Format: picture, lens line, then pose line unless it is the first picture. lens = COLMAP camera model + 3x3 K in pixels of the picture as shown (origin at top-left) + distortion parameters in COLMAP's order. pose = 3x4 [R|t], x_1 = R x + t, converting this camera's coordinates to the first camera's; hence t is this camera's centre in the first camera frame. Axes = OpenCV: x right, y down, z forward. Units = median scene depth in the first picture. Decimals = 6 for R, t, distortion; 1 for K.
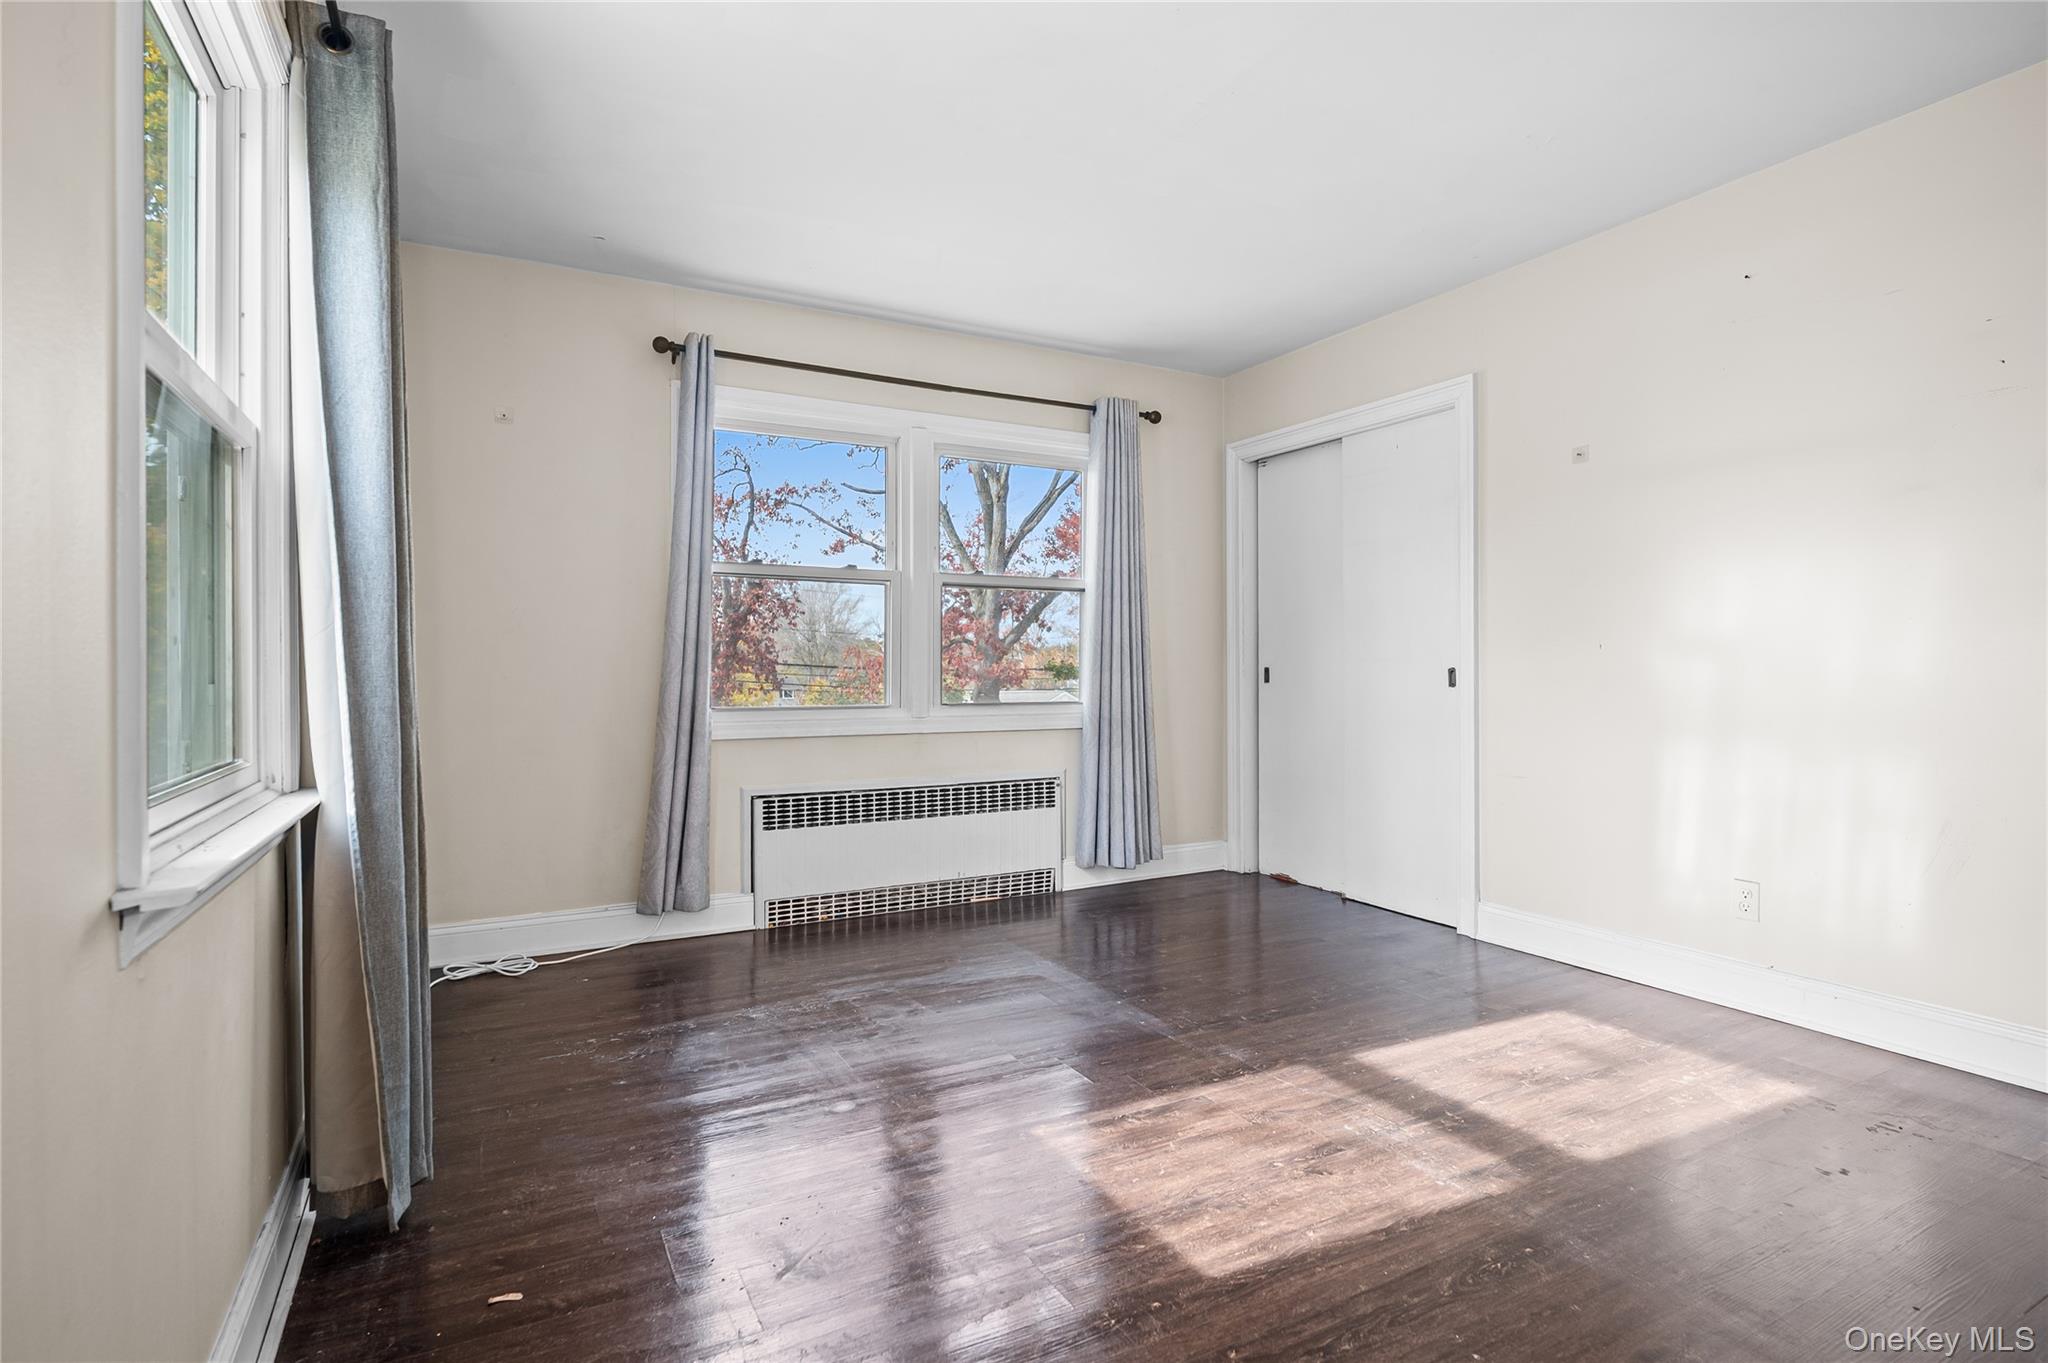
lens RADIAL K [[967.7, 0, 1031.7], [0, 967.7, 669.9], [0, 0, 1]] dist [-0.006102, -0.002307]
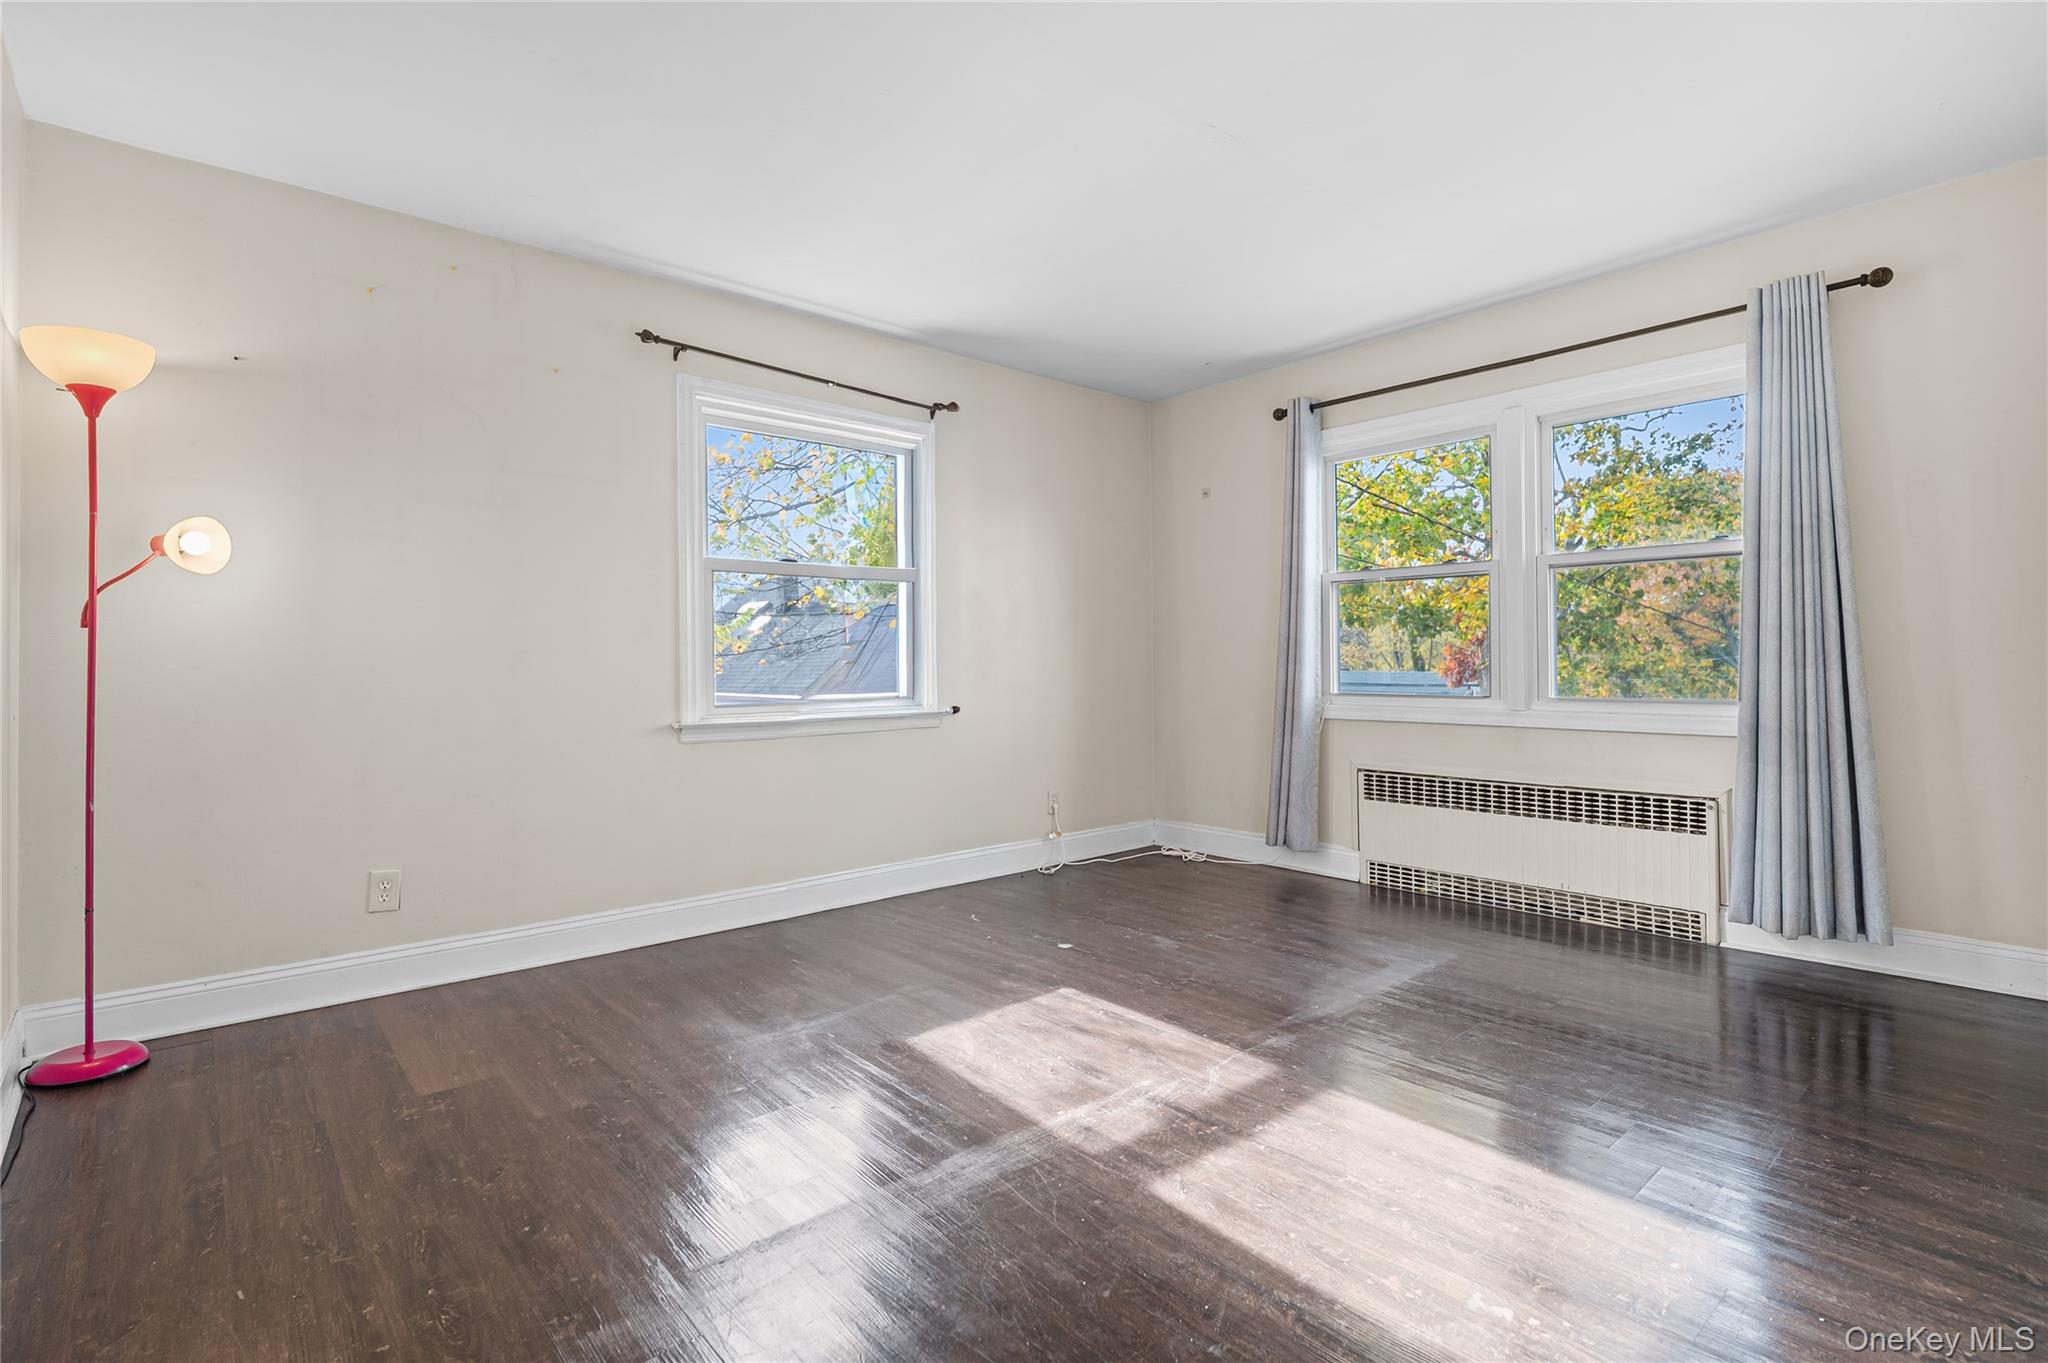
lens RADIAL K [[967.7, 0, 1070.3], [0, 967.7, 669.1], [0, 0, 1]] dist [-0.006102, -0.002307]
pose [[0.262731, 0.005582, -0.964853, 0.740170], [0.003623, 0.999971, 0.006771, 0.000655], [0.964862, -0.005274, 0.262703, 0.347232]]
